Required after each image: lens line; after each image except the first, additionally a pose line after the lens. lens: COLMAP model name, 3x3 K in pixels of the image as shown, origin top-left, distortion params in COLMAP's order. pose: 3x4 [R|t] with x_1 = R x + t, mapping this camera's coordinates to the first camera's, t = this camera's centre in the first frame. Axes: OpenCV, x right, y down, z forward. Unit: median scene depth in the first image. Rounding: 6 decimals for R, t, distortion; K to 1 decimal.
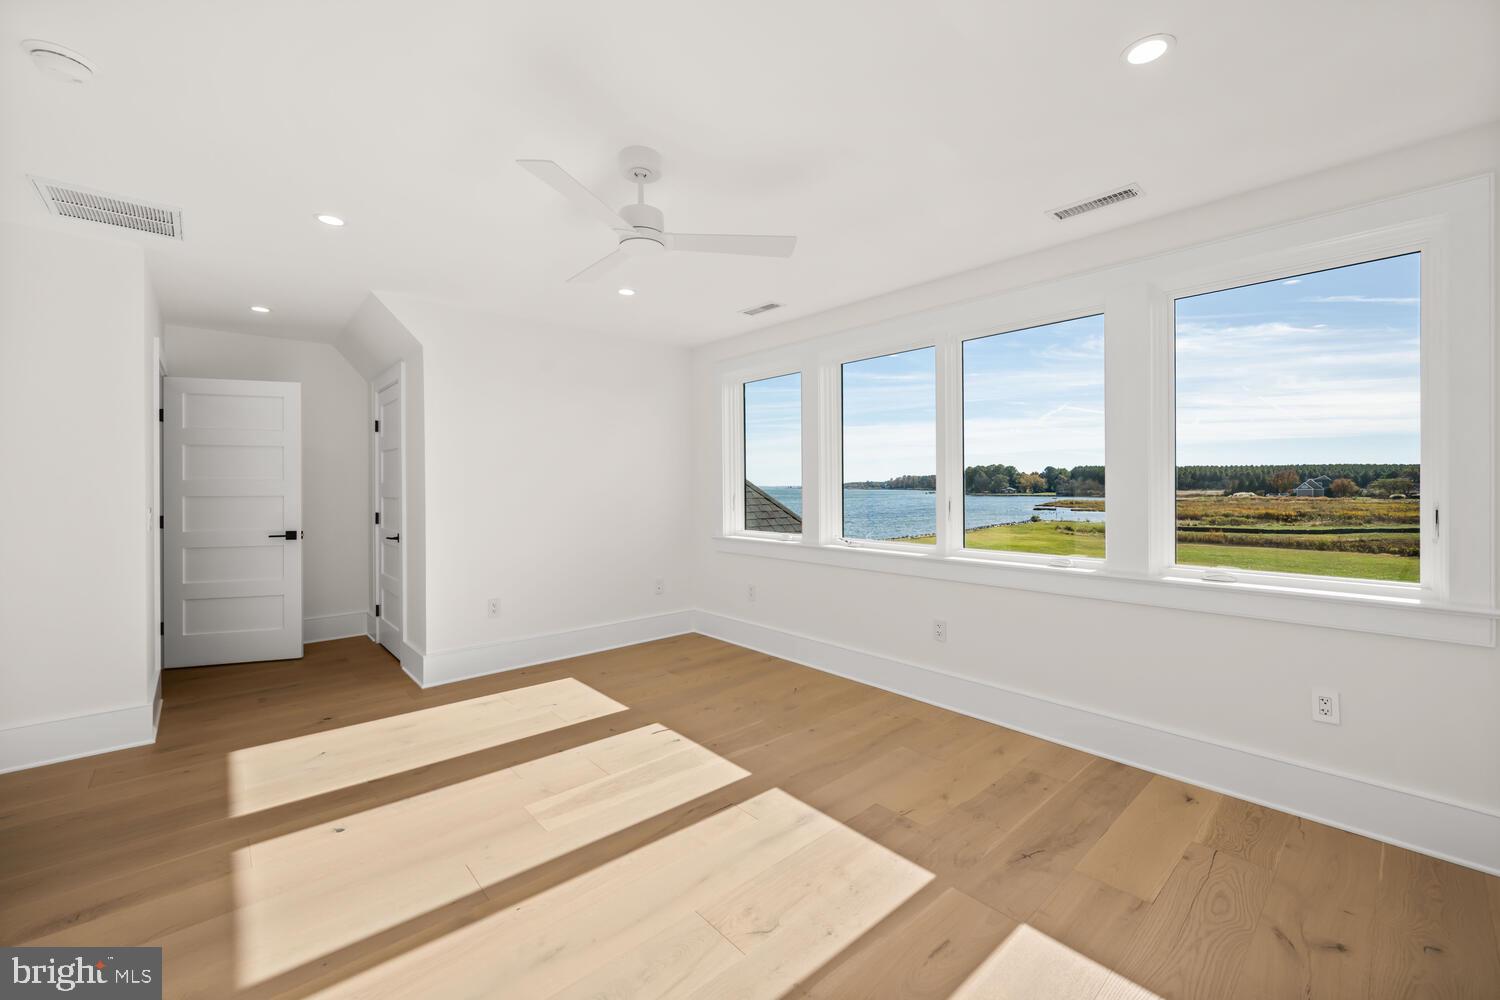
lens RADIAL K [[597.1, 0, 756.1], [0, 597.1, 494.7], [0, 0, 1]] dist [-0.002957, -0.000419]
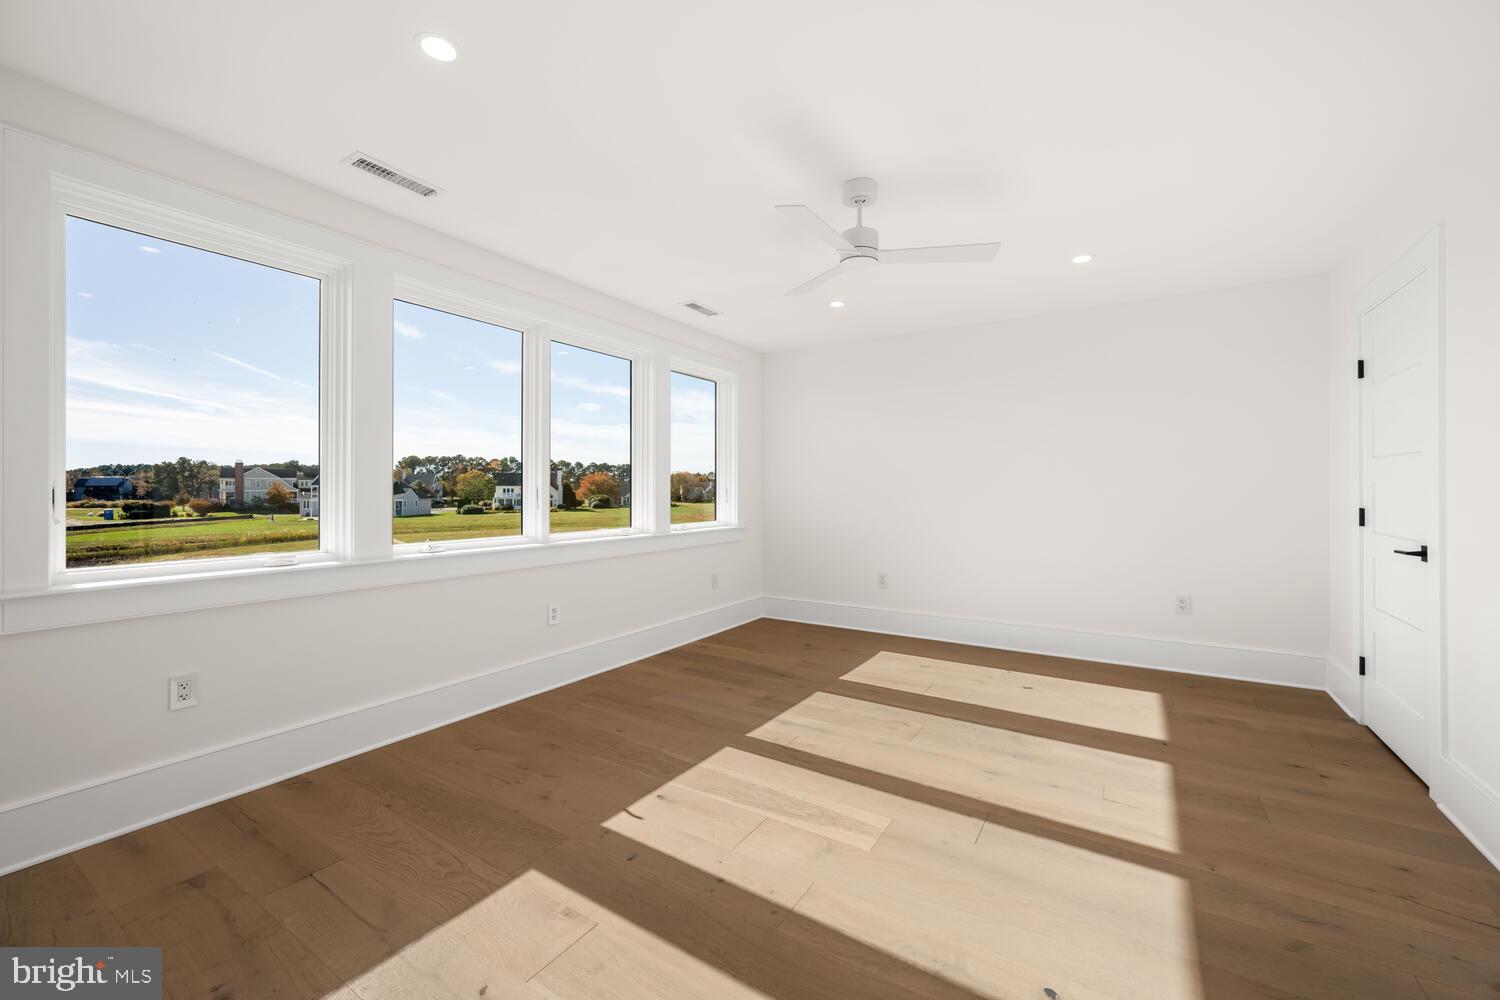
lens RADIAL K [[597.1, 0, 750.3], [0, 597.1, 489.7], [0, 0, 1]] dist [-0.002957, -0.000419]
pose [[-0.262585, 0.005740, 0.964892, -0.994829], [0.016627, 0.999861, -0.001423, 0.022000], [-0.964766, 0.015670, -0.262644, 1.190970]]
